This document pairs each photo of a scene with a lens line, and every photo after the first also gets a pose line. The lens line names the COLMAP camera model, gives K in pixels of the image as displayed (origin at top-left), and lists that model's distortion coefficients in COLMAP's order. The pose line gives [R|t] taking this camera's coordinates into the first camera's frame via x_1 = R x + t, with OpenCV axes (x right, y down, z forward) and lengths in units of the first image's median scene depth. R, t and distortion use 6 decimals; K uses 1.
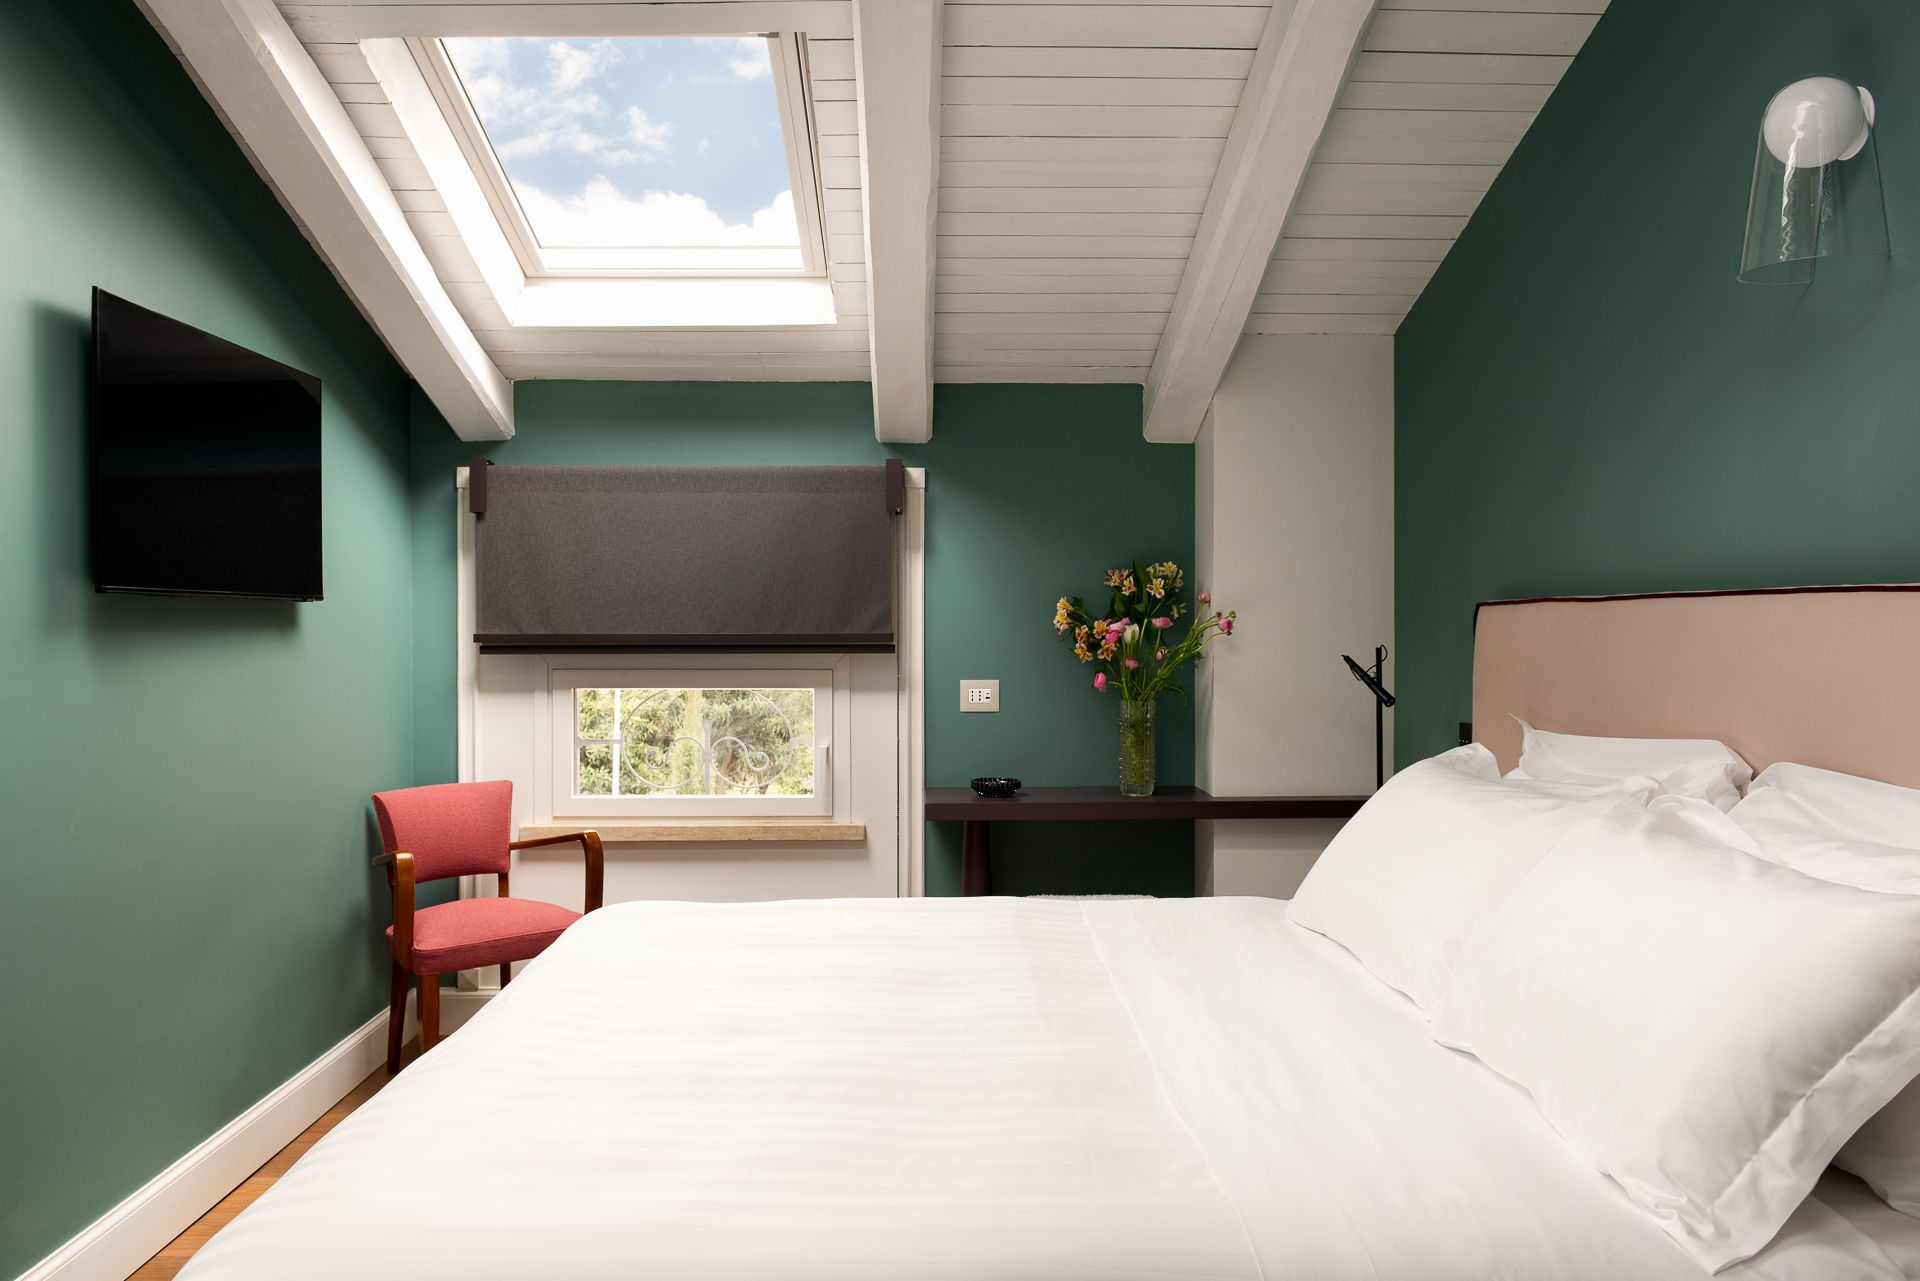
lens RADIAL K [[1384.6, 0, 960.0], [0, 1384.6, 640.5], [0, 0, 1]] dist [-0.004501, -0.001955]
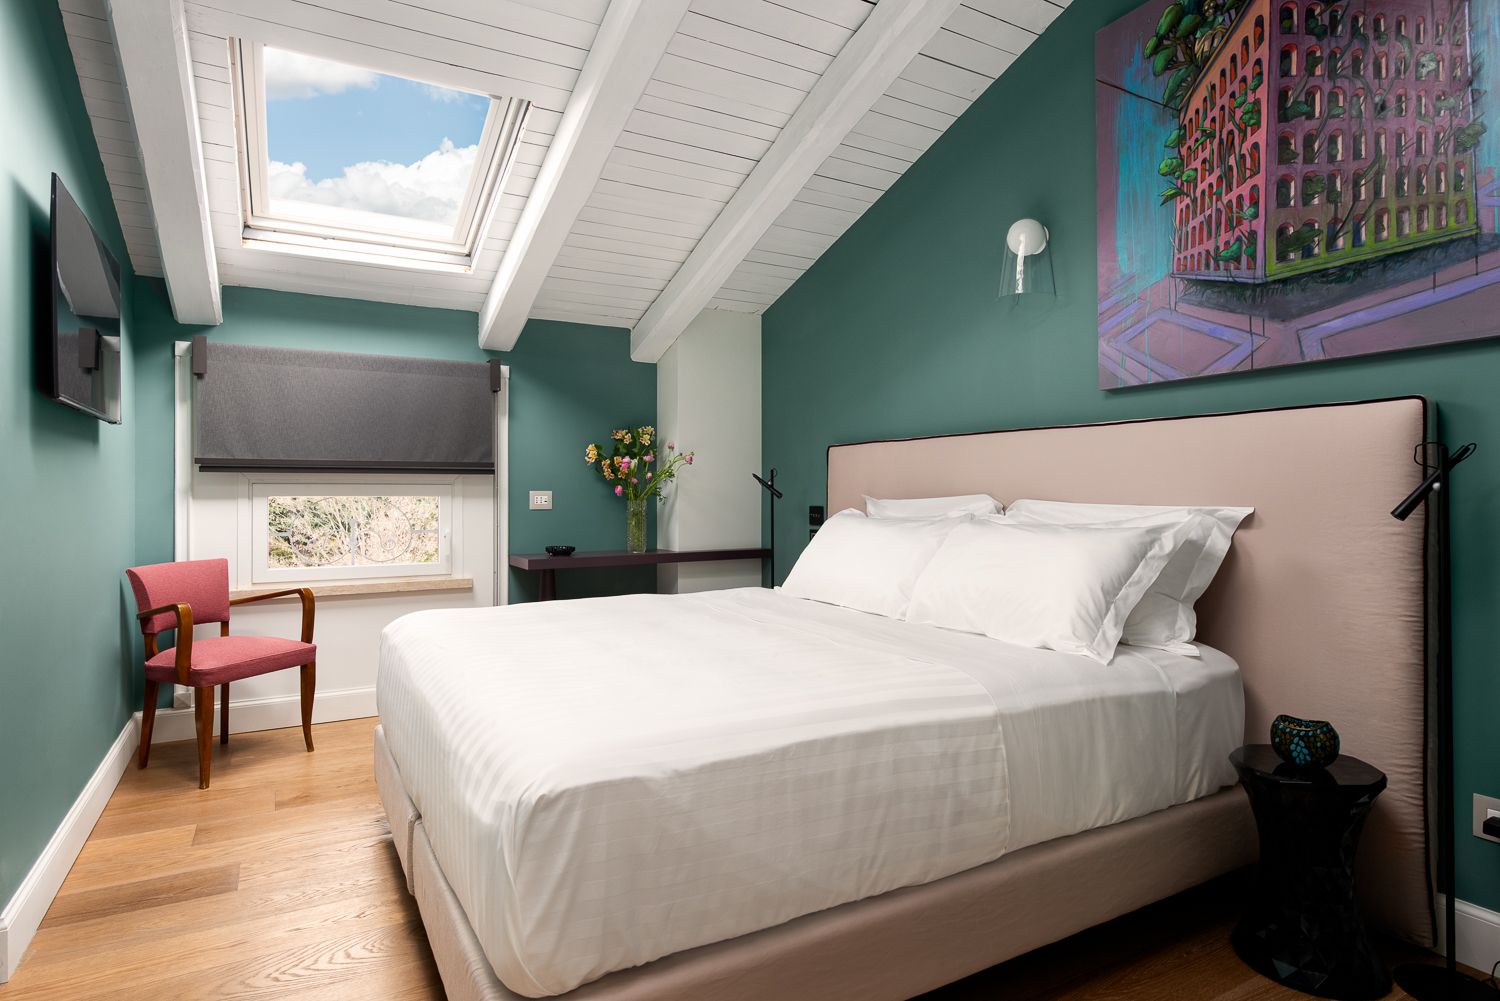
lens RADIAL K [[811.0, 0, 750.0], [0, 811.0, 500.5], [0, 0, 1]] dist [0.002510, -0.000645]
pose [[0.881166, -0.004905, 0.472782, -0.244271], [0.004569, 0.999988, 0.001860, 0.041269], [-0.472786, 0.000521, 0.881177, -0.016894]]
